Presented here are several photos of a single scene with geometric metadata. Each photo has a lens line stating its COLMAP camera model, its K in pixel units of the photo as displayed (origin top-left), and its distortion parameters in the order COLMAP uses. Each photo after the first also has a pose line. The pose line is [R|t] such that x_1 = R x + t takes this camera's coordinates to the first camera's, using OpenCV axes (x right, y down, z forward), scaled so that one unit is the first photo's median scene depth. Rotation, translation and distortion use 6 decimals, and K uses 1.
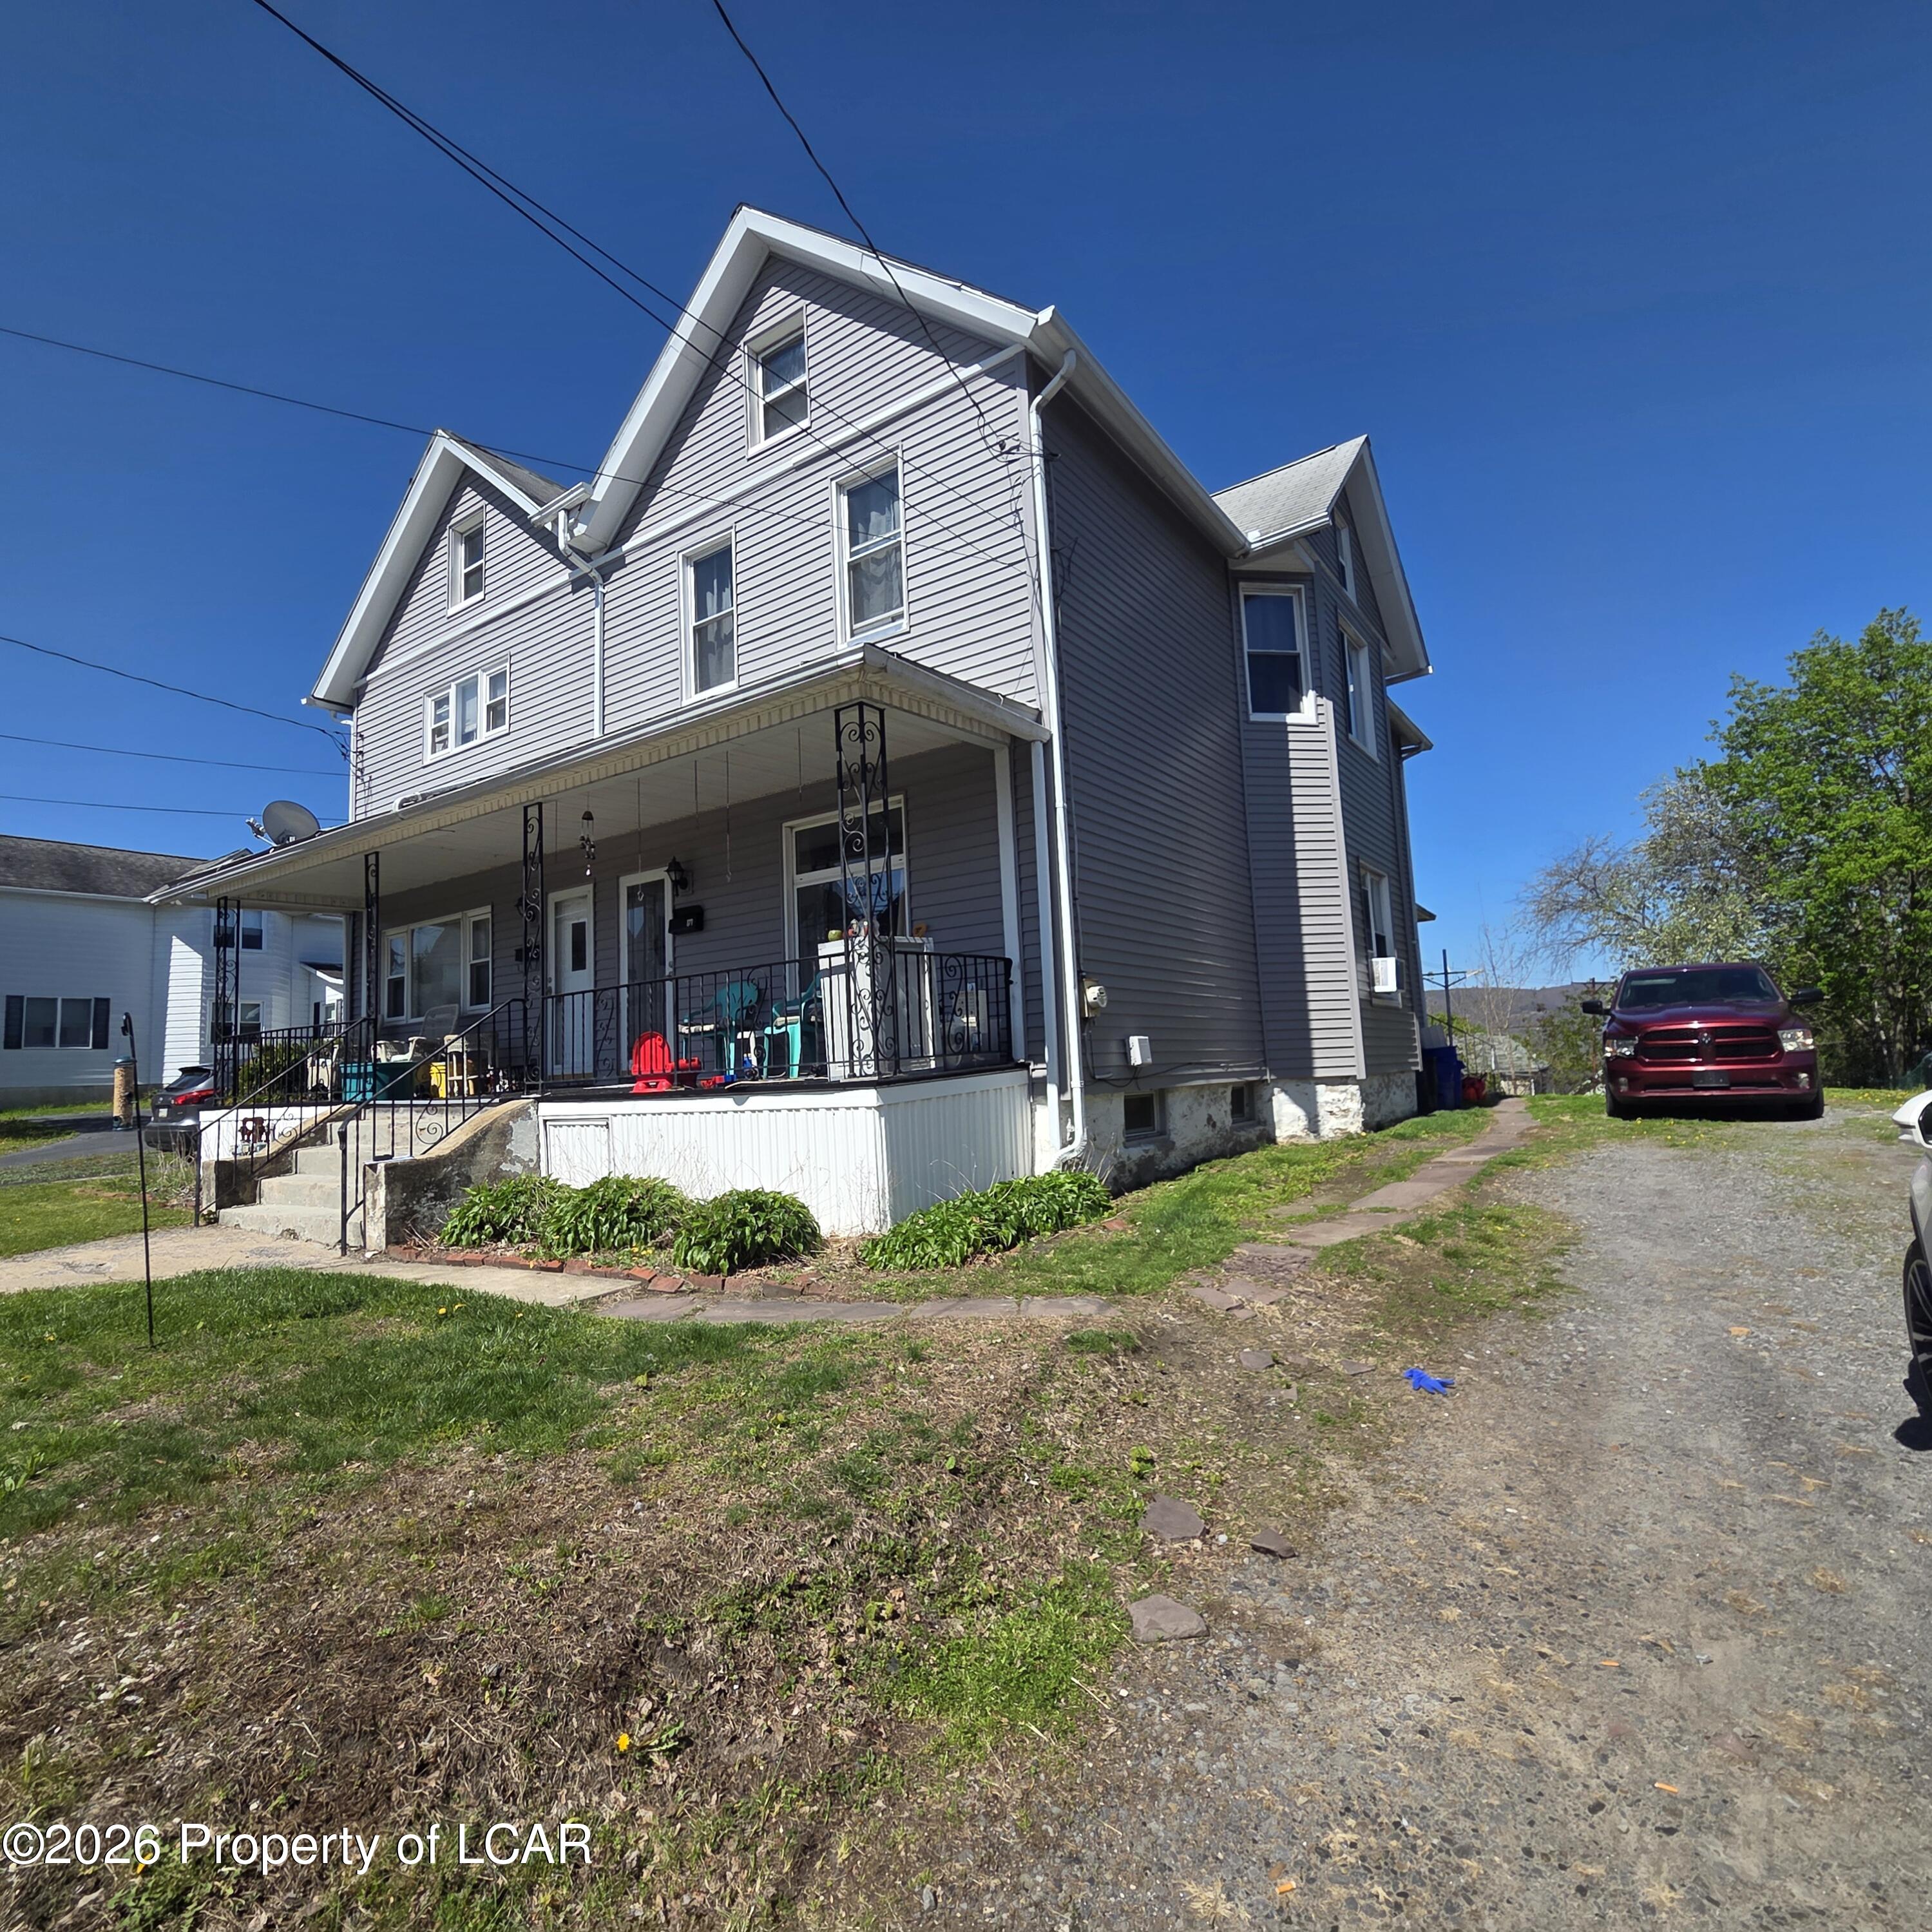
lens RADIAL K [[1063.9, 0, 966.0], [0, 1063.9, 966.0], [0, 0, 1]] dist [0.000787, 0.000847]
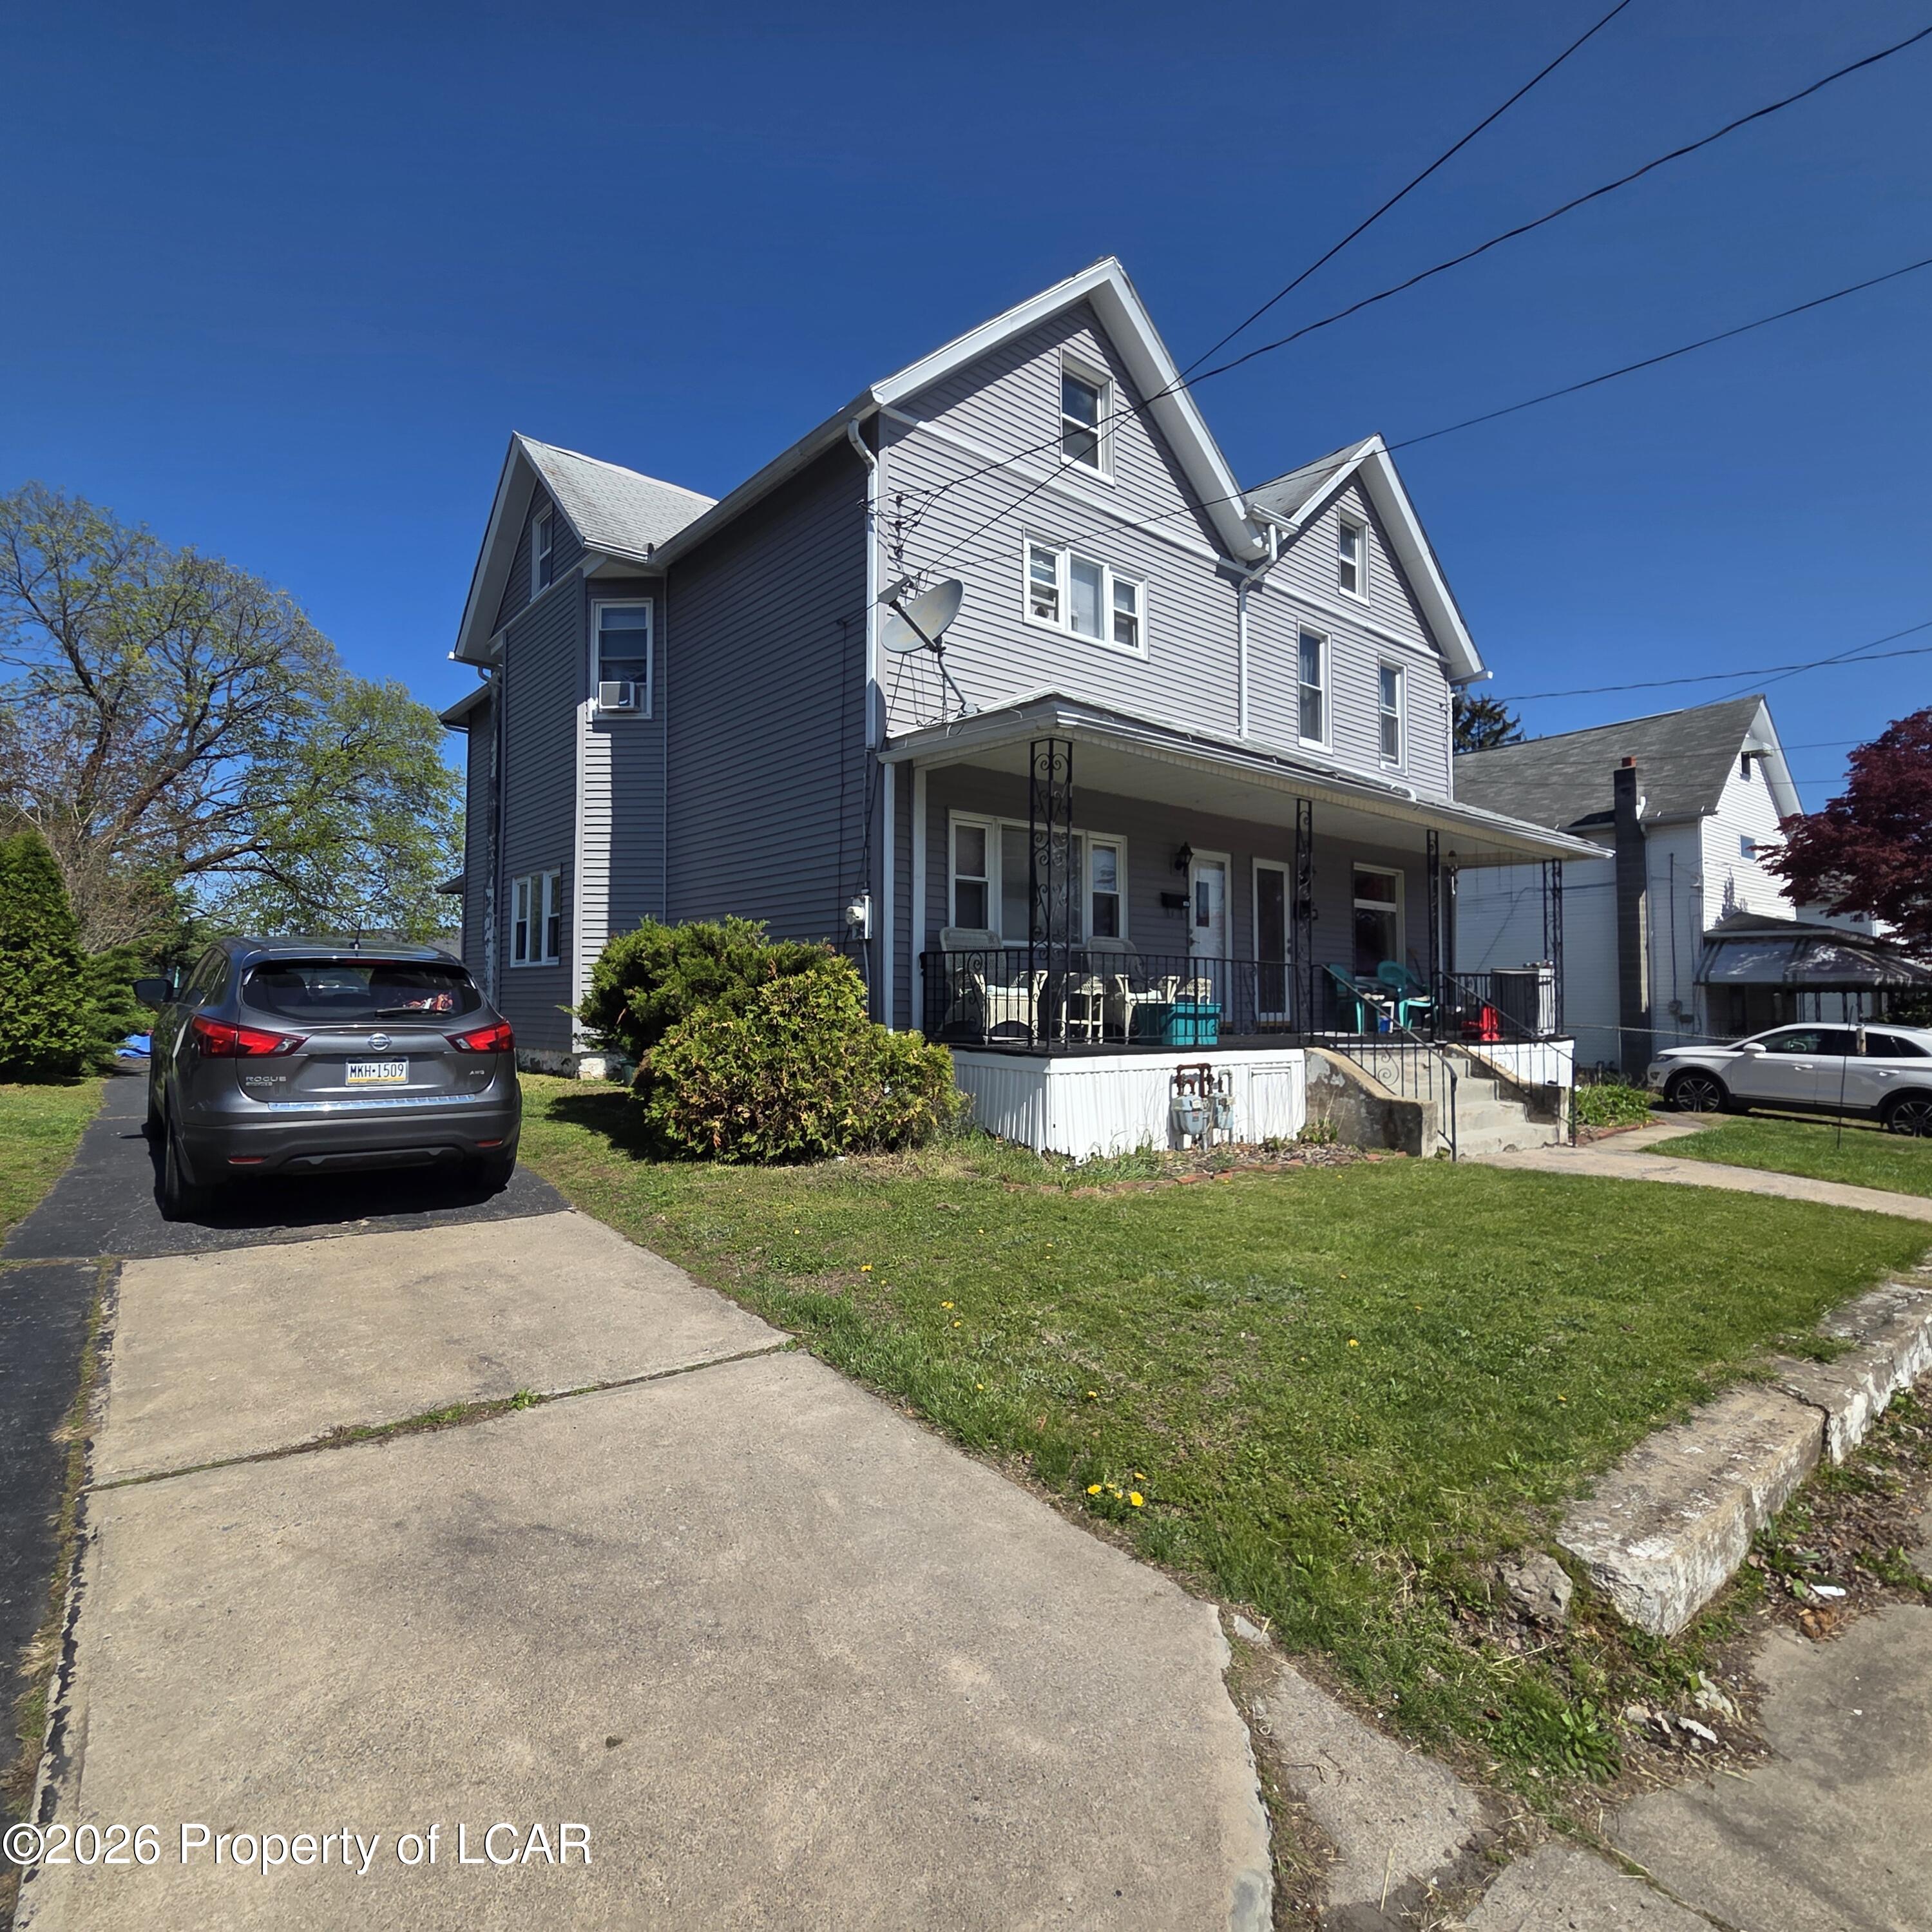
lens RADIAL K [[1055.0, 0, 966.7], [0, 1055.0, 952.6], [0, 0, 1]] dist [-0.001780, 0.000027]
pose [[0.254617, 0.094052, 0.962458, -1.703383], [-0.116246, 0.991019, -0.066090, 0.151282], [-0.960030, -0.095055, 0.263263, 1.108977]]
